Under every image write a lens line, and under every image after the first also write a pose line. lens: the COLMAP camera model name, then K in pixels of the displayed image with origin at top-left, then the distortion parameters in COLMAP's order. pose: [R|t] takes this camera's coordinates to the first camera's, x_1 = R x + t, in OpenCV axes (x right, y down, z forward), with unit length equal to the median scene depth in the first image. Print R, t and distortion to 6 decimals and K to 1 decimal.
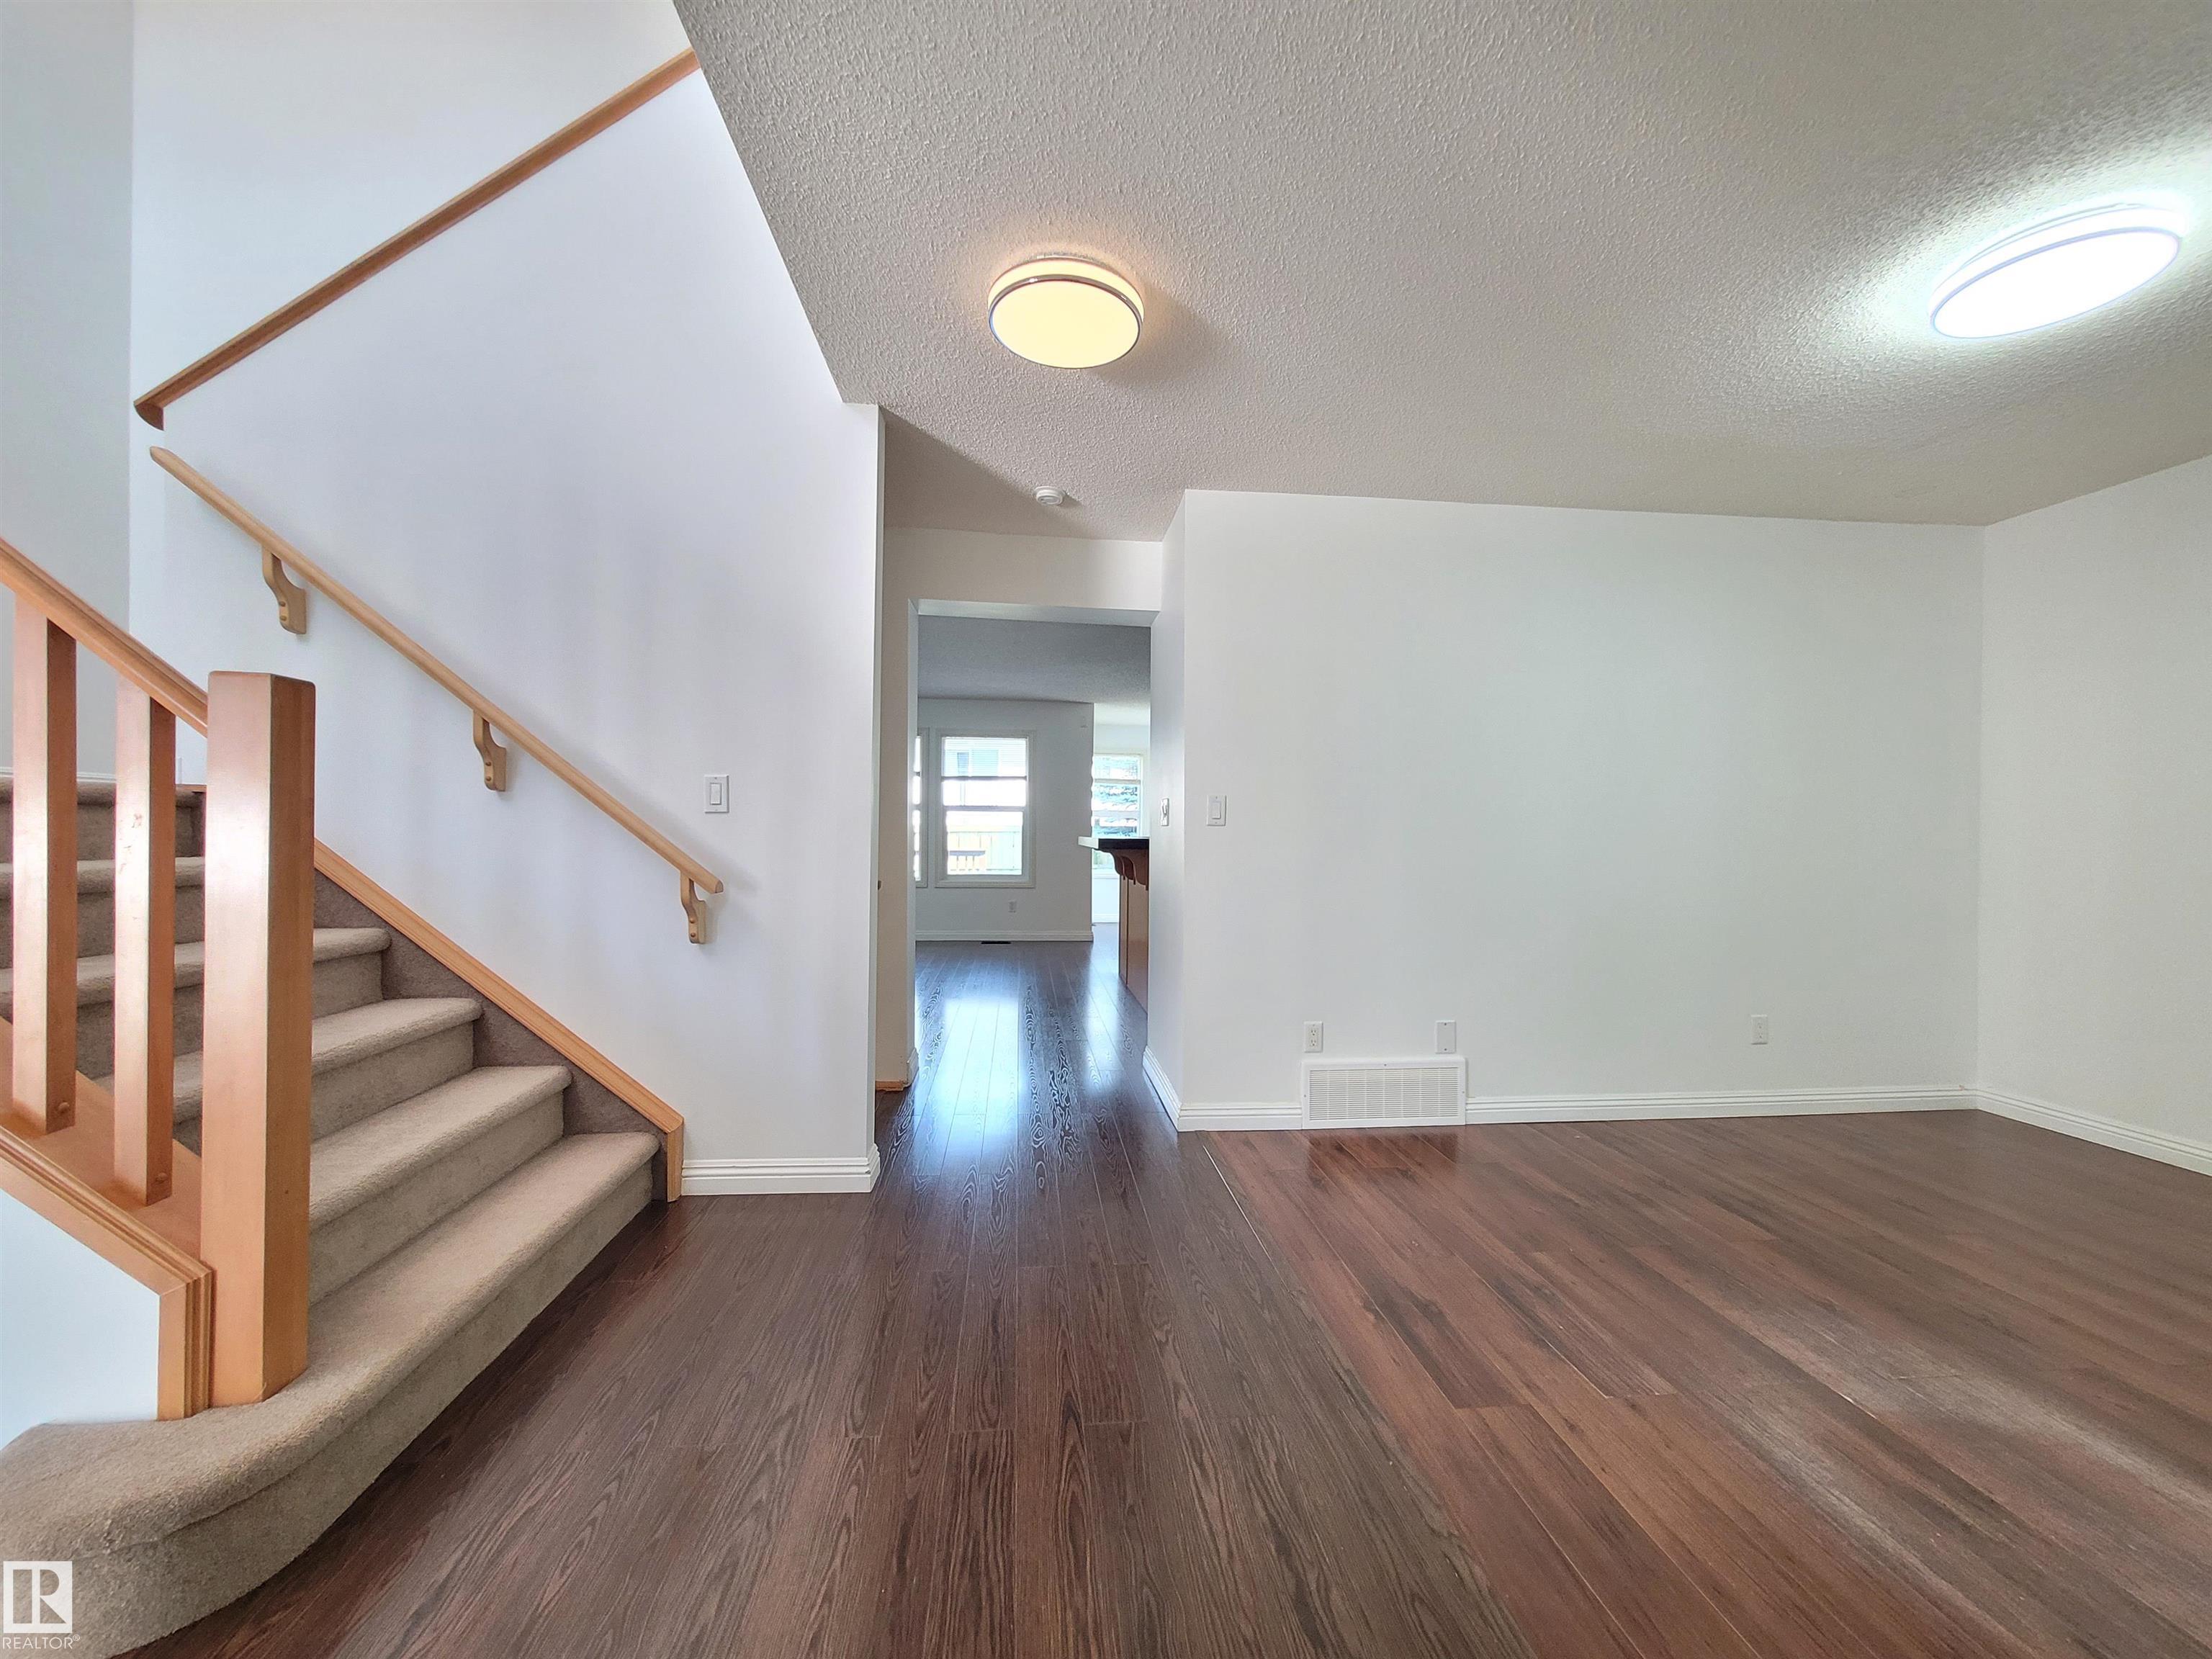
lens RADIAL K [[868.3, 0, 1107.4], [0, 868.3, 834.7], [0, 0, 1]] dist [-0.000892, -0.000058]
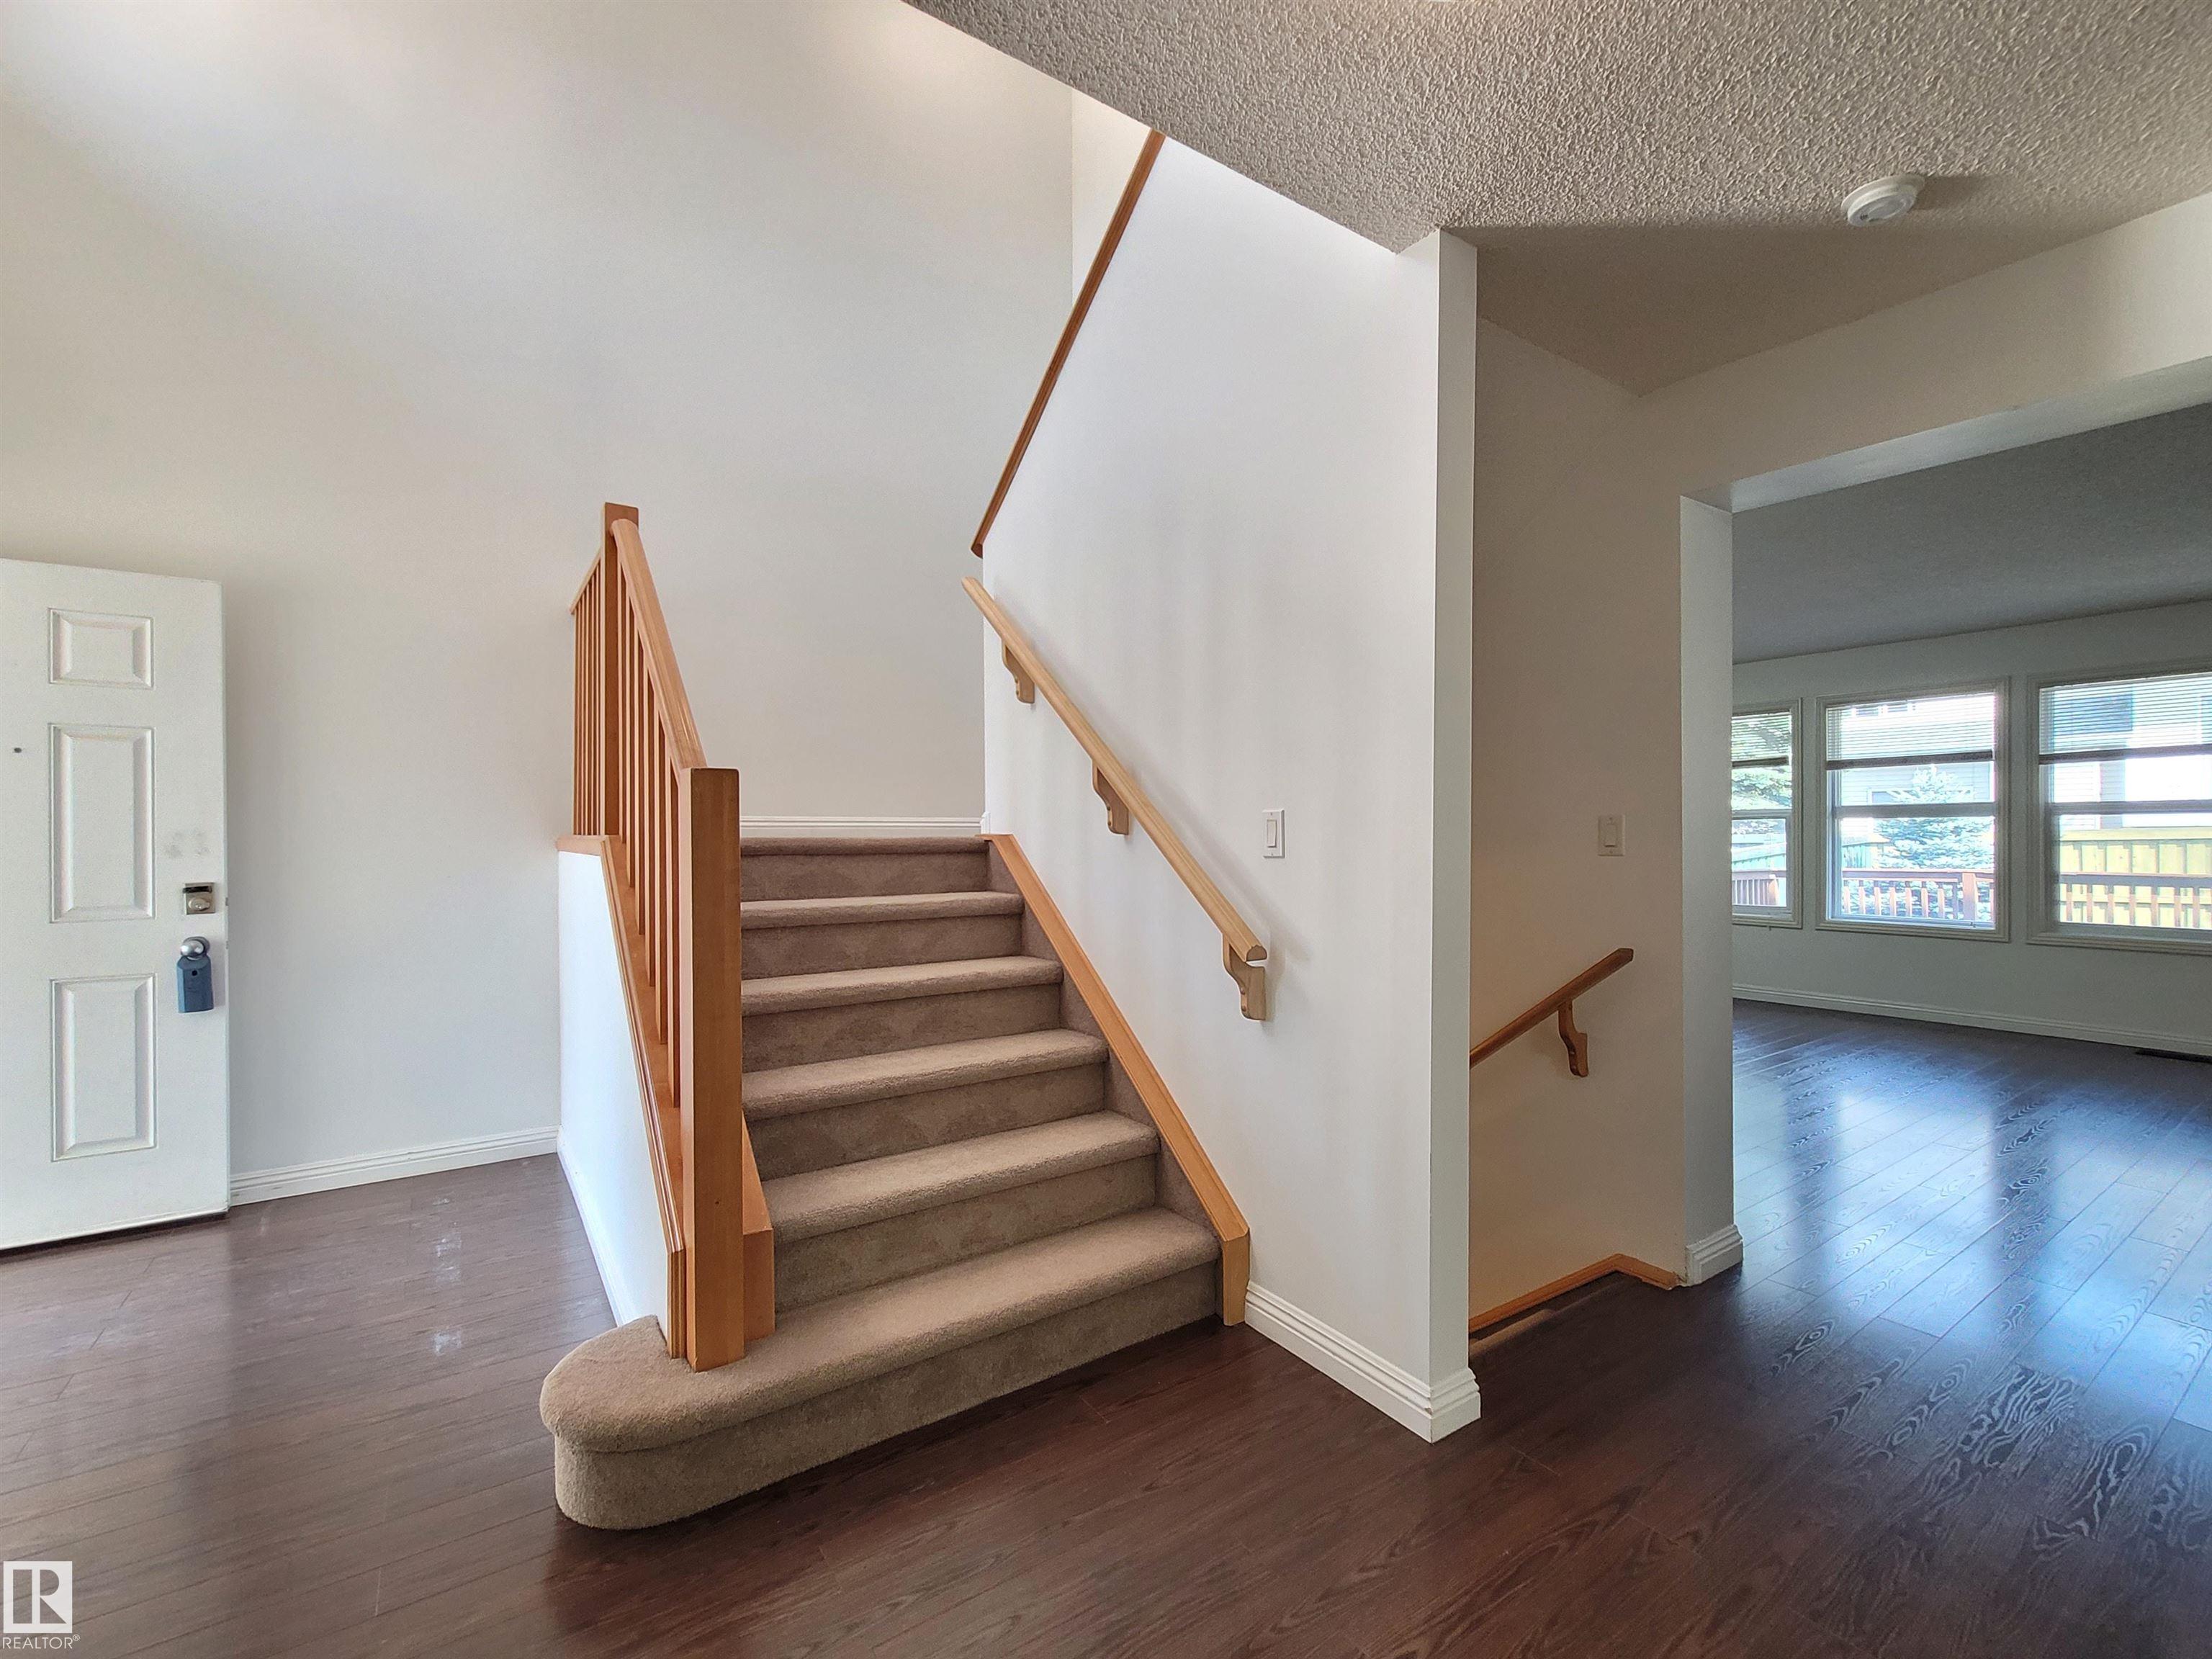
lens RADIAL K [[962.5, 0, 1110.6], [0, 962.5, 838.9], [0, 0, 1]] dist [0.000654, -0.000394]
pose [[0.482621, -0.007586, -0.875796, 0.305581], [0.007159, 0.999963, -0.004717, -0.048151], [0.875800, -0.003993, 0.482658, 0.552511]]
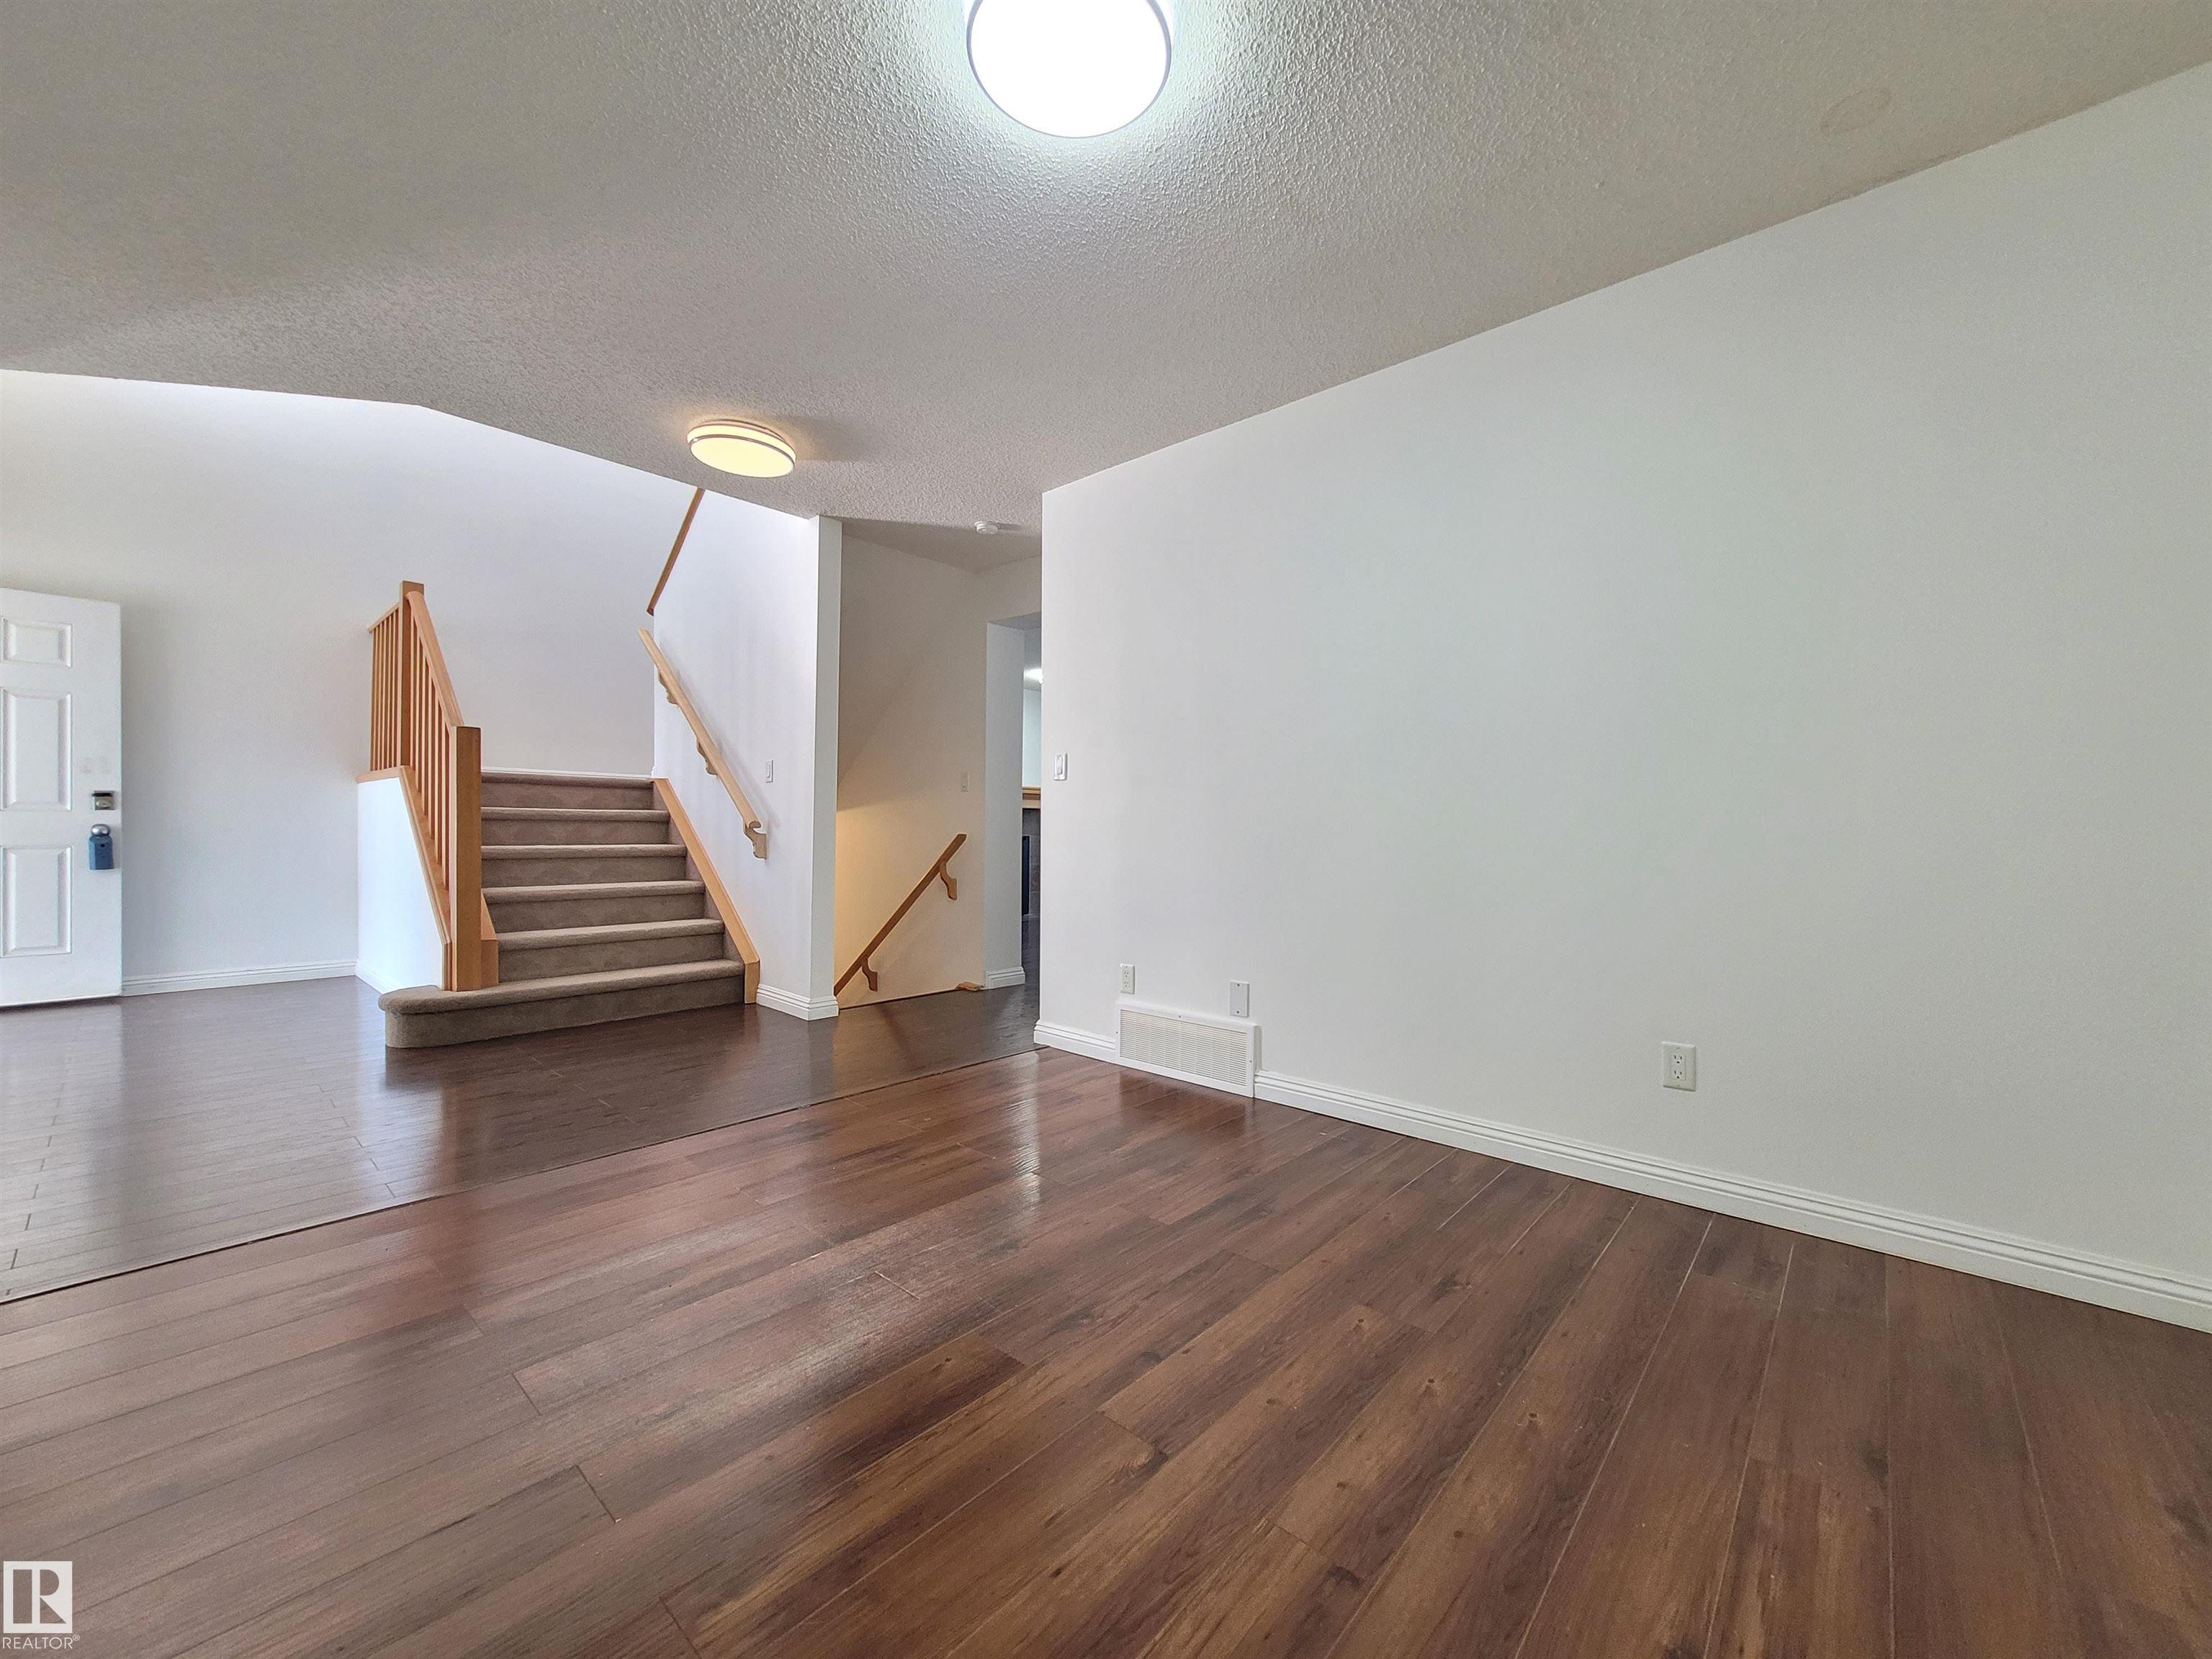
lens RADIAL K [[866.7, 0, 1114.3], [0, 866.7, 840.6], [0, 0, 1]] dist [0.000987, -0.000195]
pose [[0.675784, 0.006196, -0.737074, 1.549252], [-0.005961, 0.999978, 0.002940, 0.098549], [0.737076, 0.002407, 0.675806, 0.436903]]
